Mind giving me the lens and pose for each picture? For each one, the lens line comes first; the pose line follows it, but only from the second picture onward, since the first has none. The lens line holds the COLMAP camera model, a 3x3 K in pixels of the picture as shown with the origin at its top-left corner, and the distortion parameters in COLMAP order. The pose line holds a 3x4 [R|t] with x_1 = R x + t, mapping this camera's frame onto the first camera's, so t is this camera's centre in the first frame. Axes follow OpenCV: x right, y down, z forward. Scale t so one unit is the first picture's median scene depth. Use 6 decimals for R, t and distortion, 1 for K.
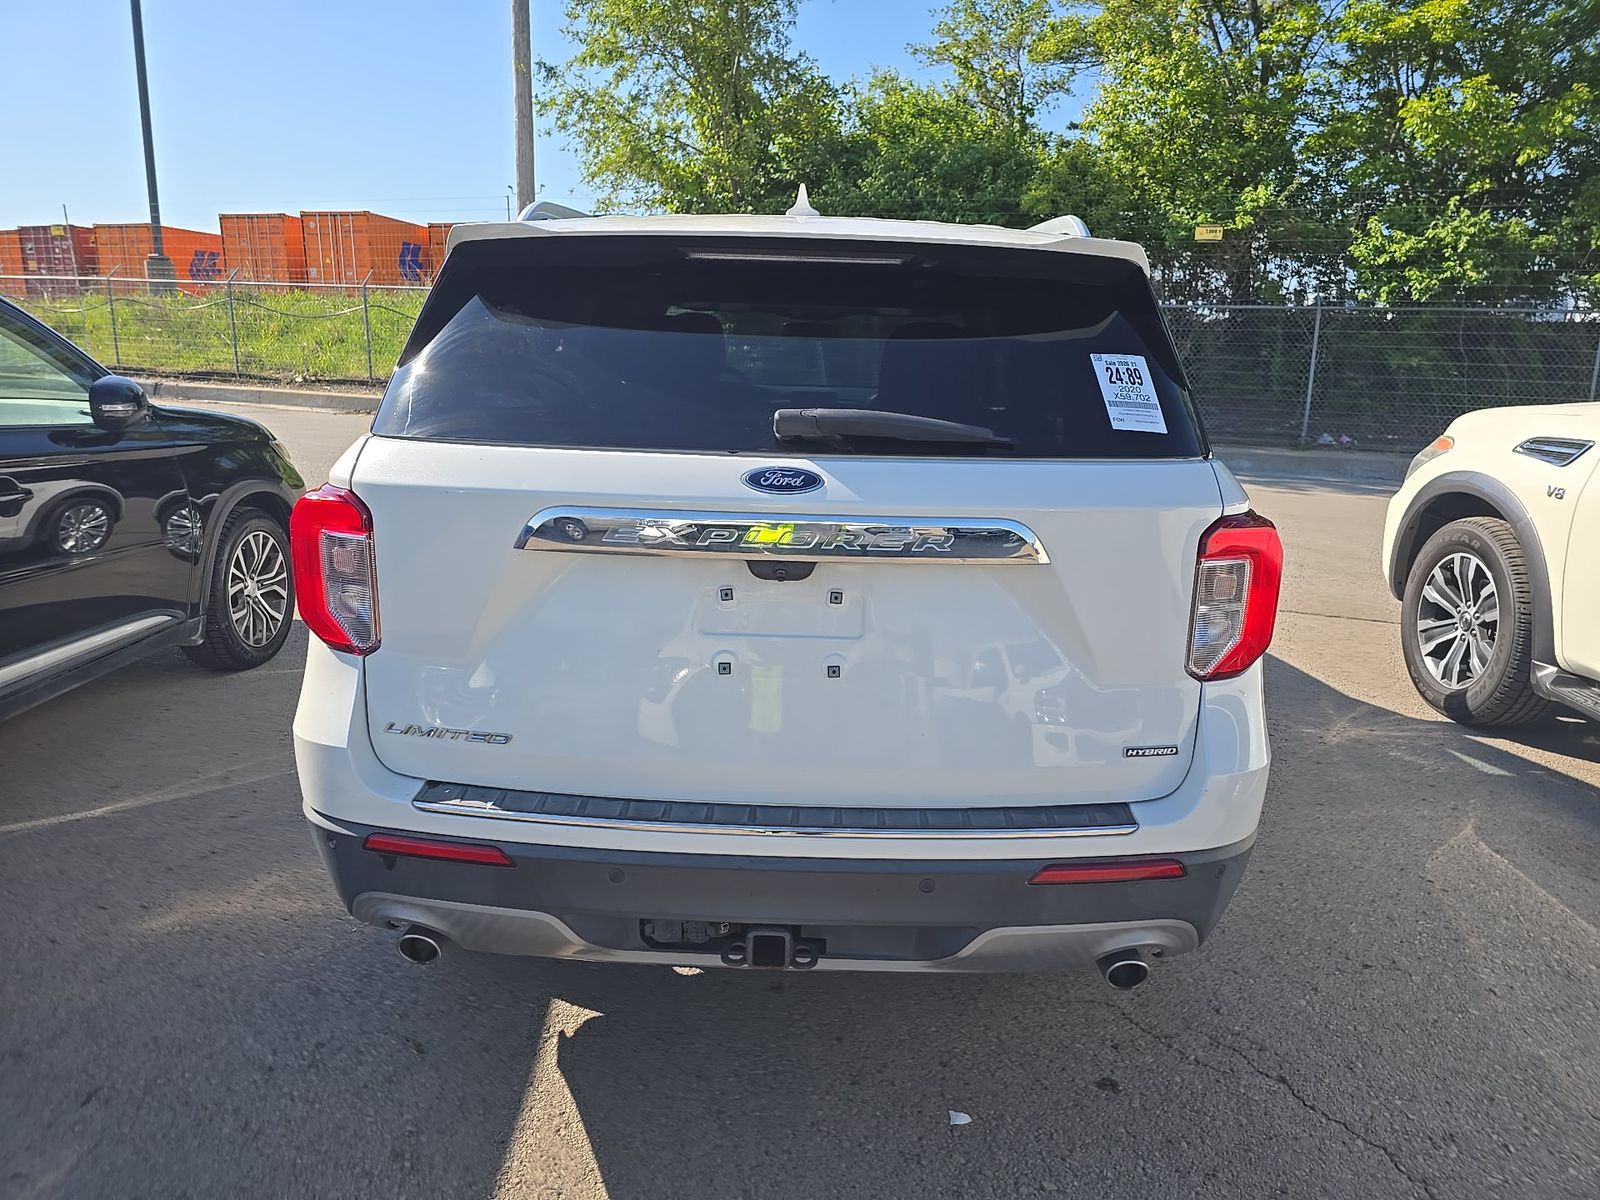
lens RADIAL K [[1109.6, 0, 800.0], [0, 1109.6, 600.0], [0, 0, 1]] dist [-0.002087, -0.000681]
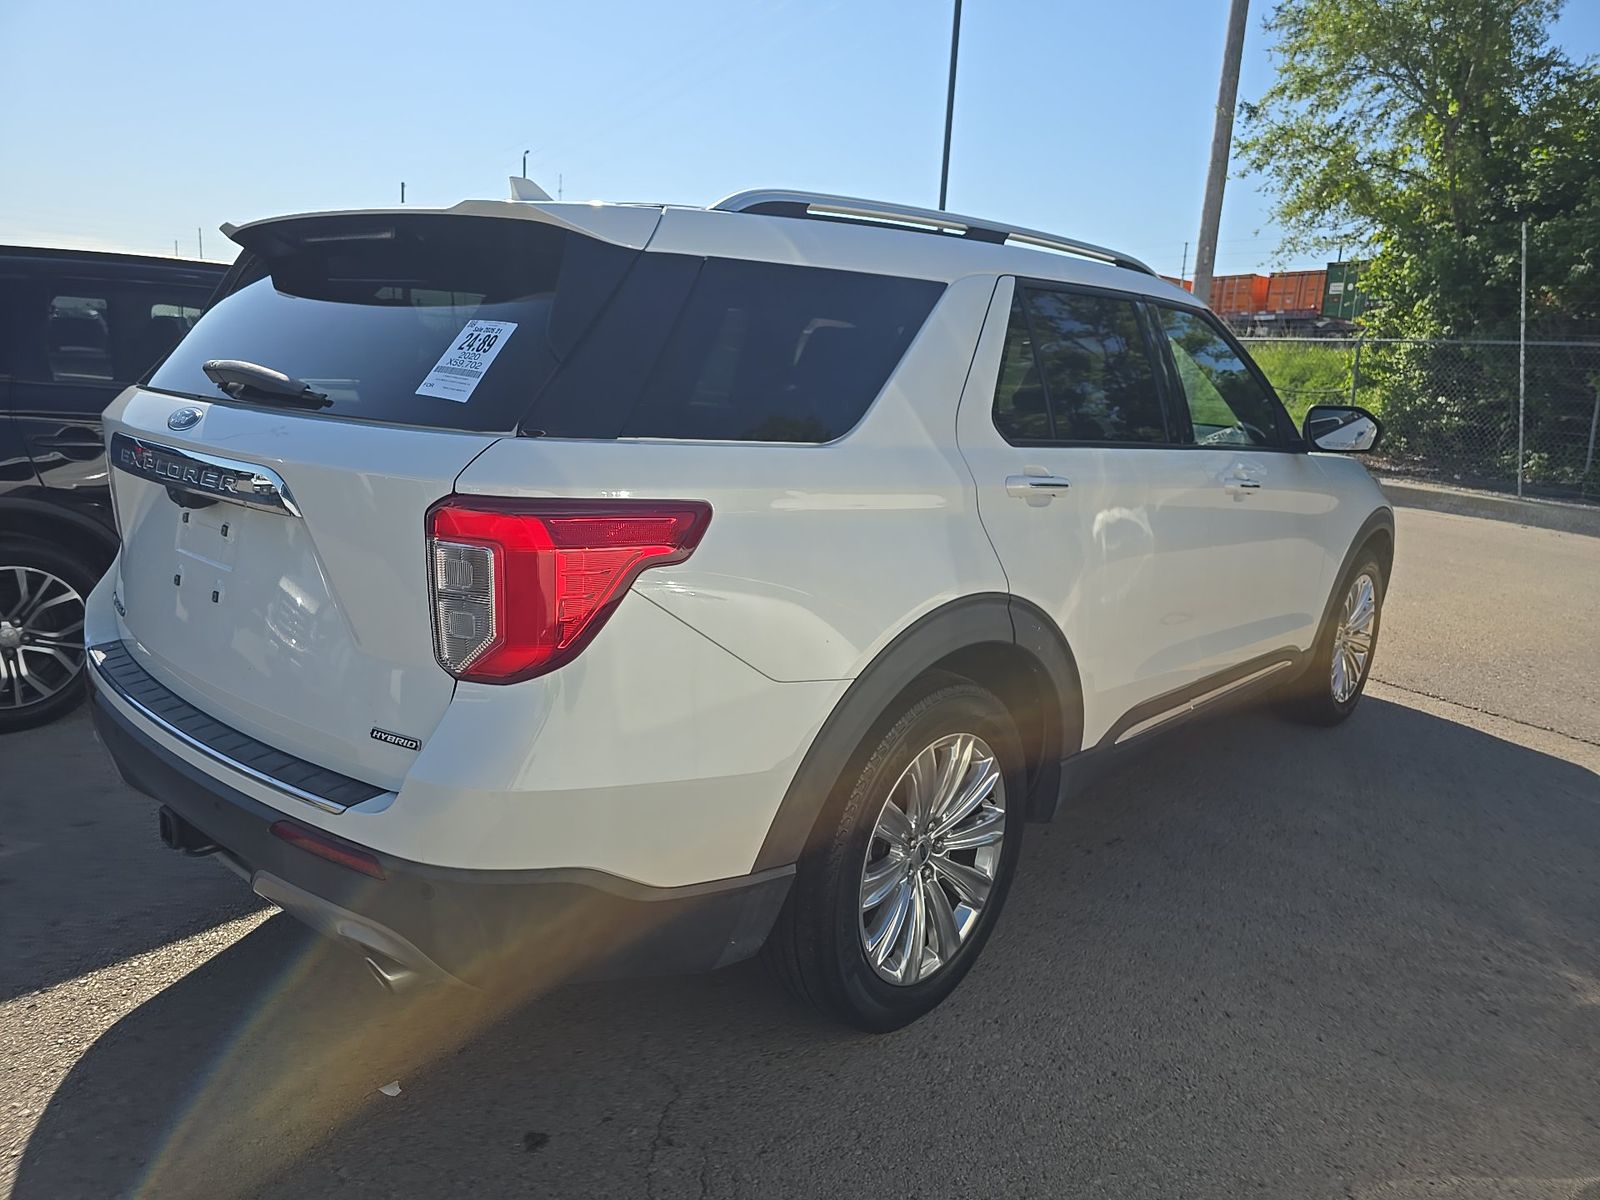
lens RADIAL K [[1067.5, 0, 800.1], [0, 1067.5, 582.4], [0, 0, 1]] dist [0.027280, -0.000322]
pose [[0.751225, 0.149976, -0.642781, 1.107543], [-0.184887, 0.982671, 0.013200, -0.065886], [0.633622, 0.108926, 0.765936, 0.504240]]
